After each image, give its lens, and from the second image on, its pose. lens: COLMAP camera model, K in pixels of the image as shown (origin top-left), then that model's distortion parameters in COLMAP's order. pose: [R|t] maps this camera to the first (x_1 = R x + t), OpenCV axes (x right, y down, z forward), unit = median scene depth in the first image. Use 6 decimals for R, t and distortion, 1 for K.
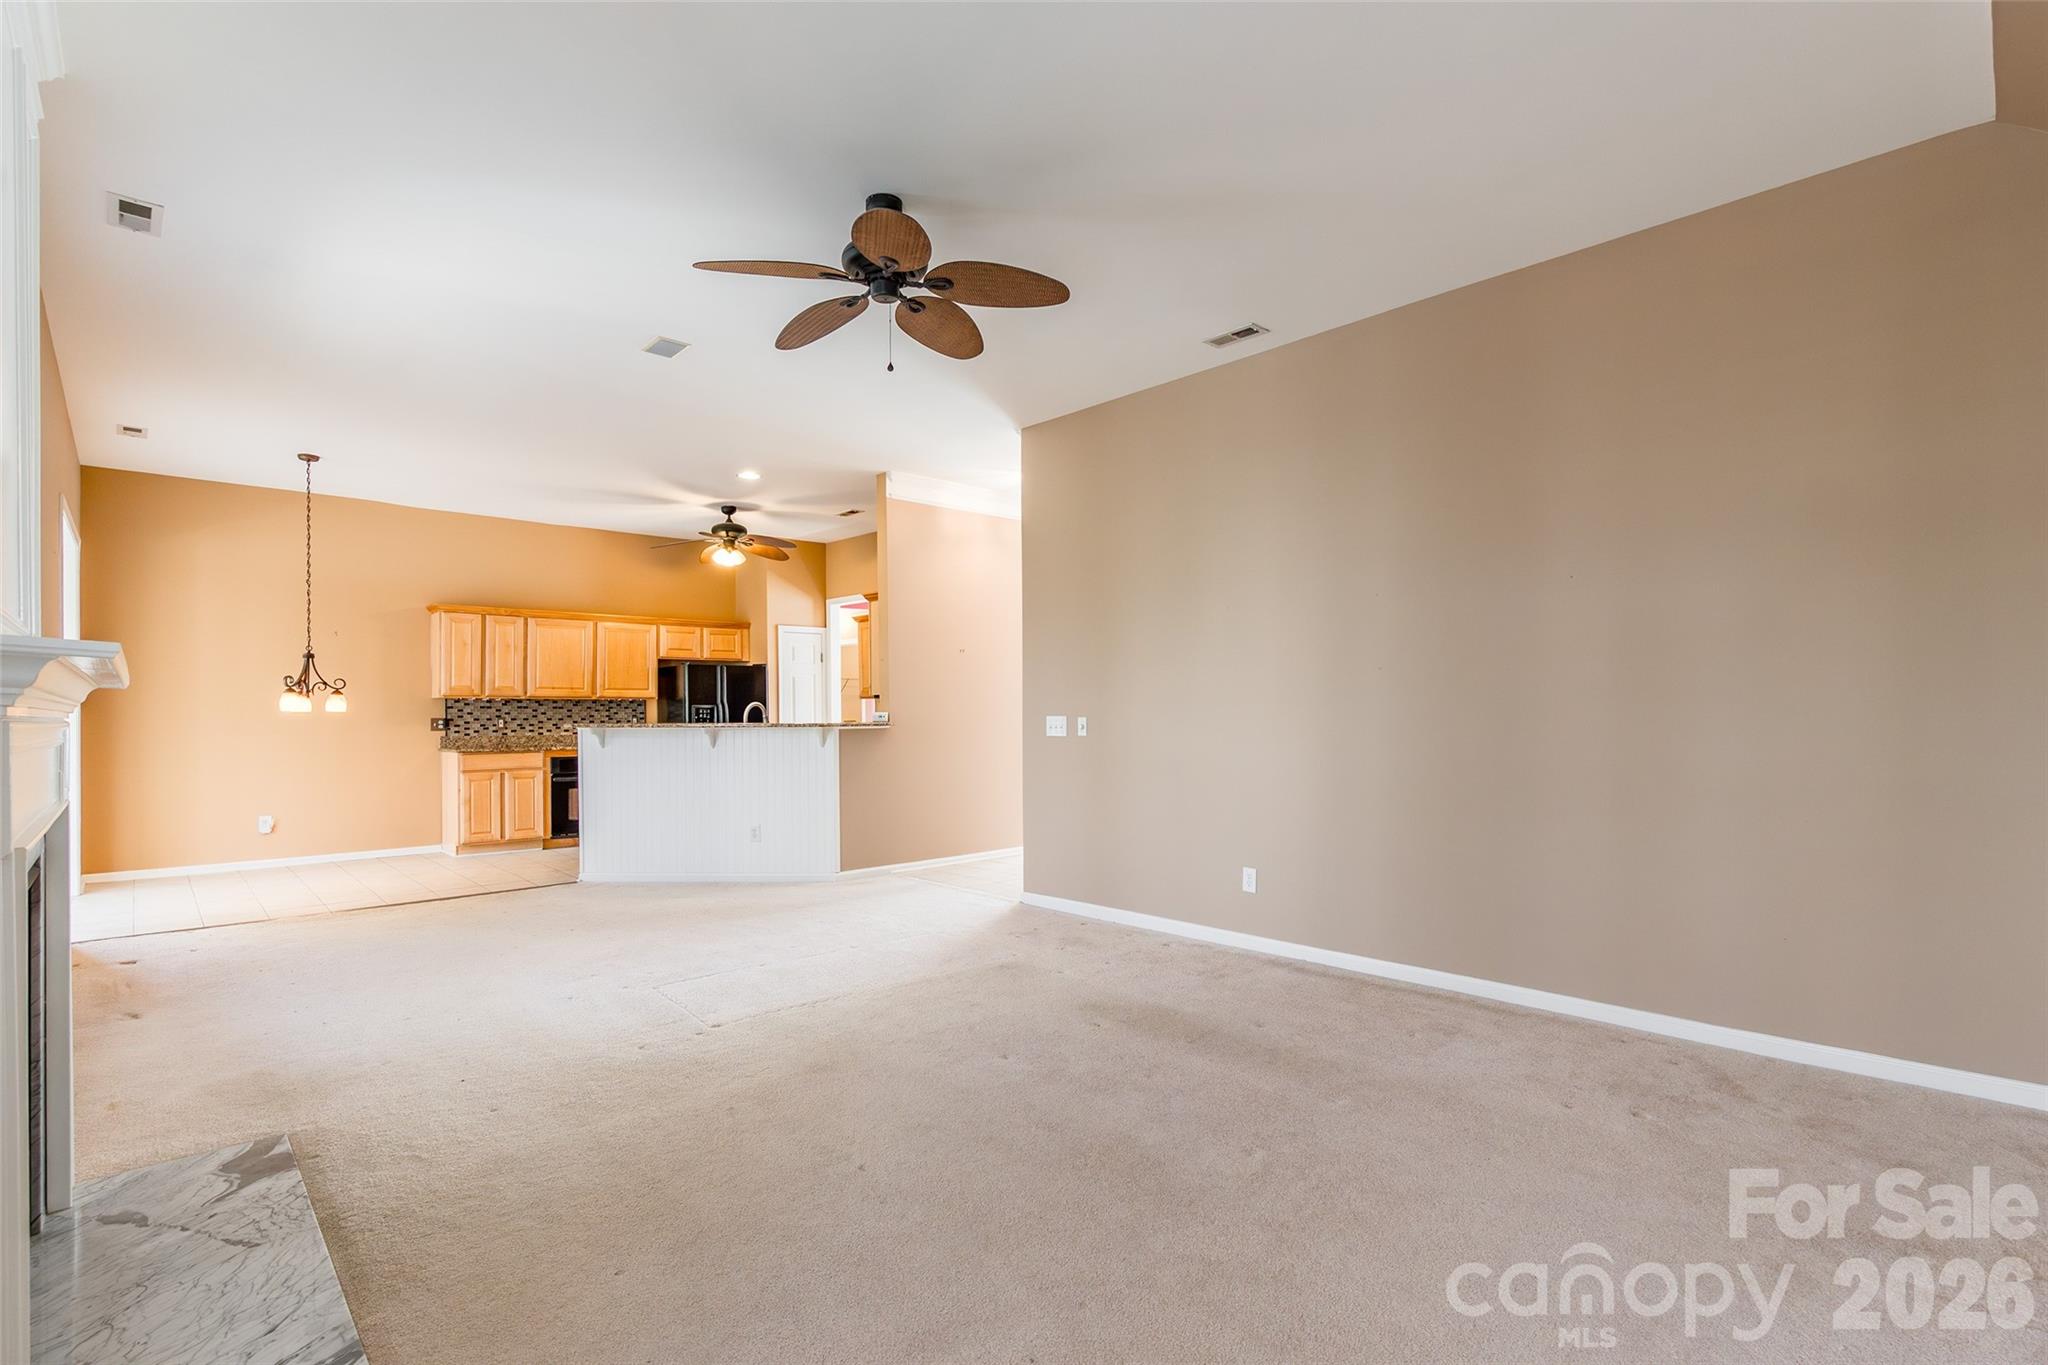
lens RADIAL K [[948.0, 0, 1002.7], [0, 948.0, 687.6], [0, 0, 1]] dist [-0.016929, 0.003865]
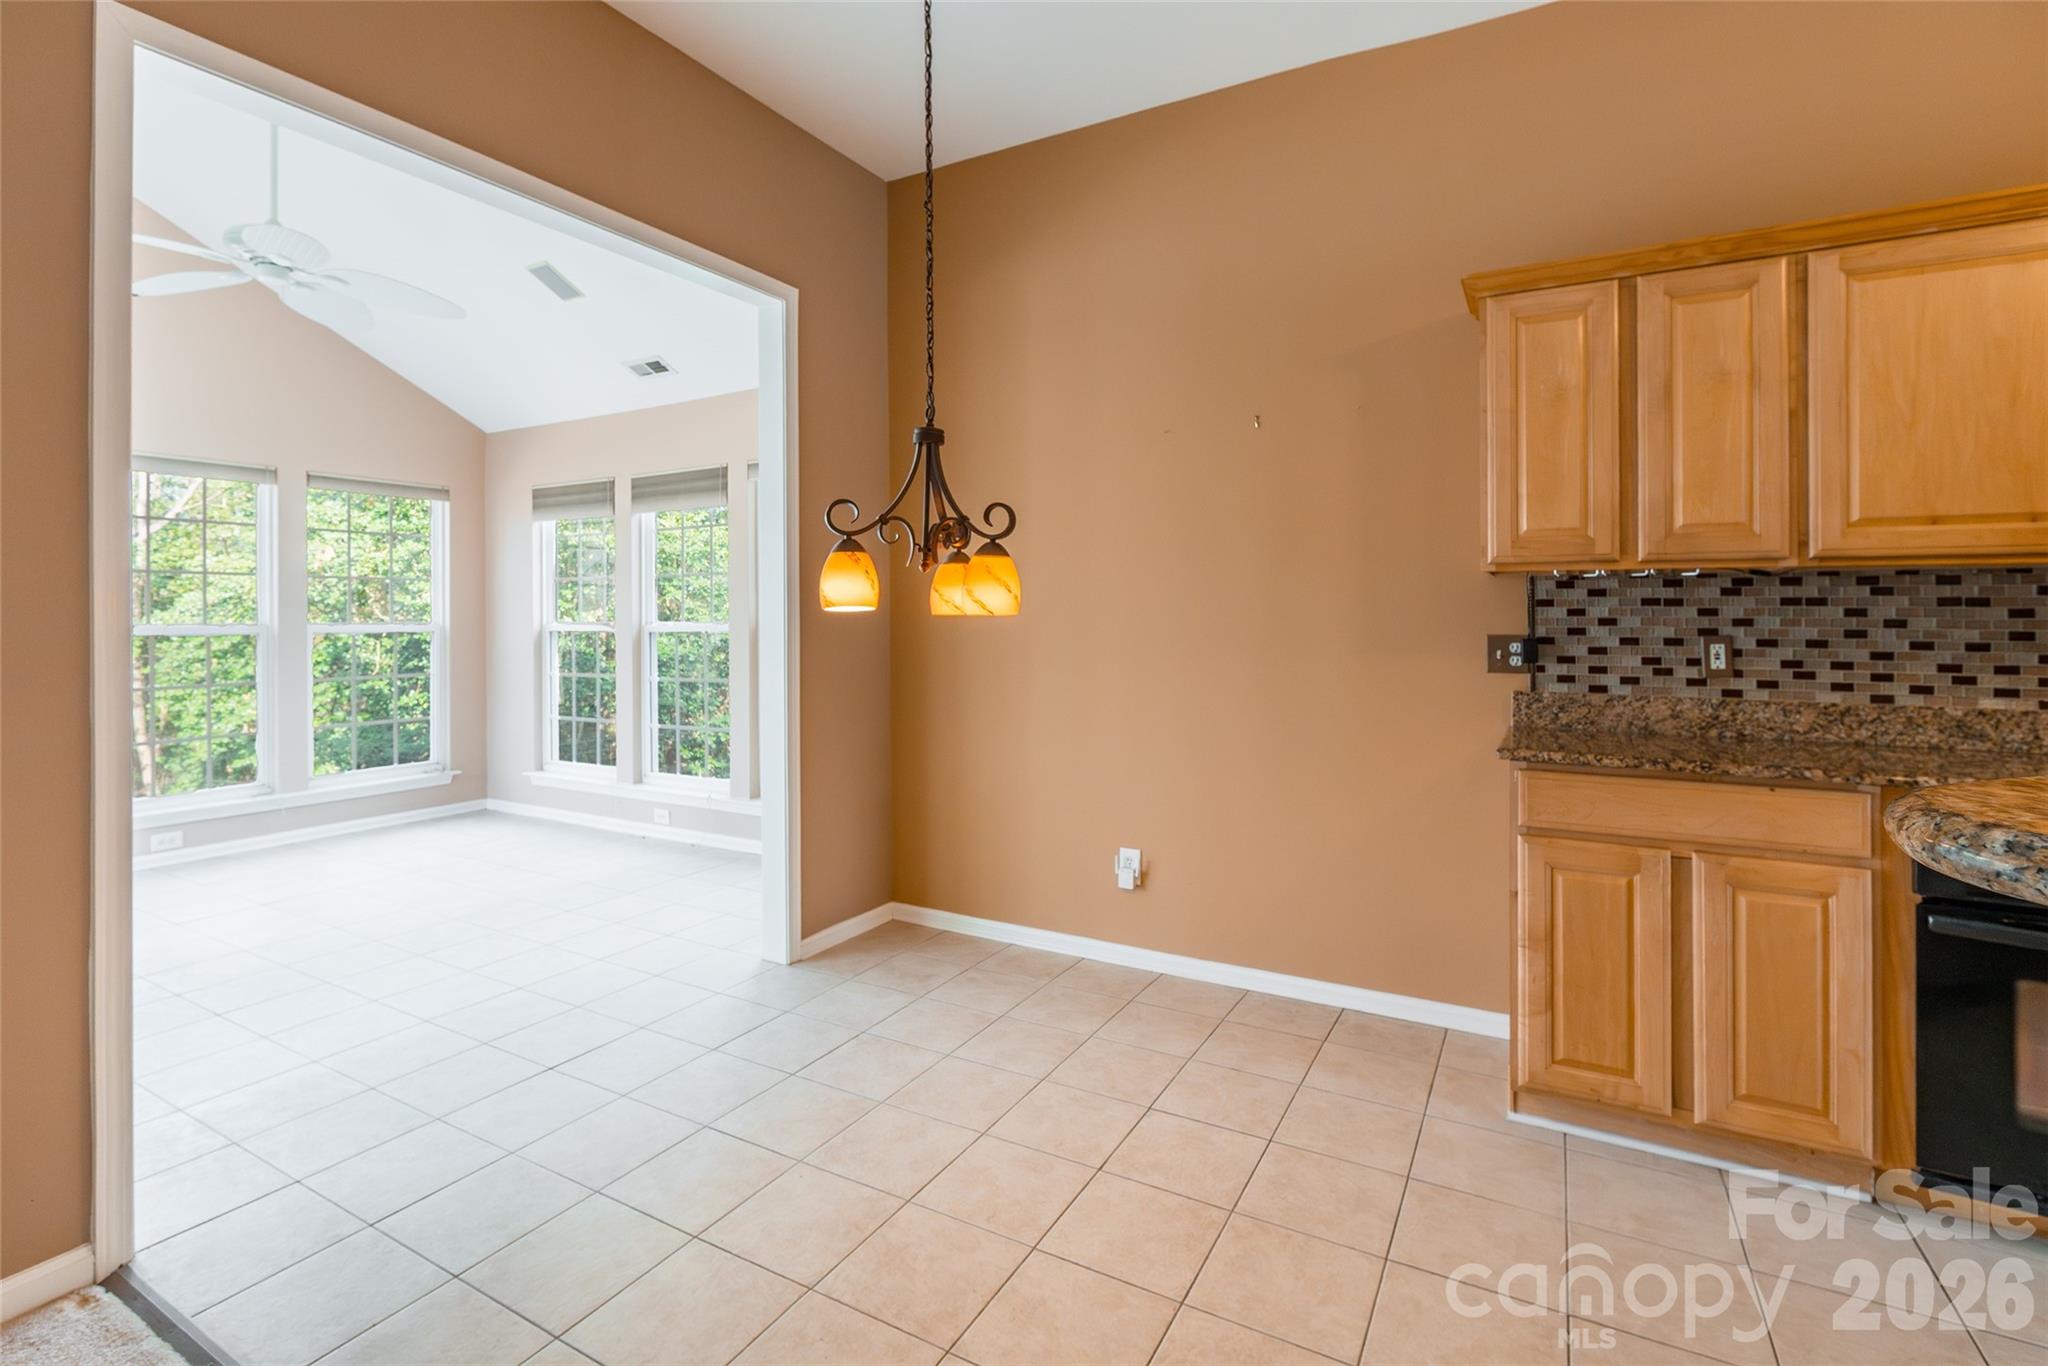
lens RADIAL K [[948.0, 0, 1020.6], [0, 948.0, 616.5], [0, 0, 1]] dist [-0.016929, 0.003865]
pose [[0.315704, 0.000329, -0.948858, -0.329125], [0.017523, 0.999827, 0.006178, 0.020291], [0.948696, -0.018578, 0.315644, 0.716779]]
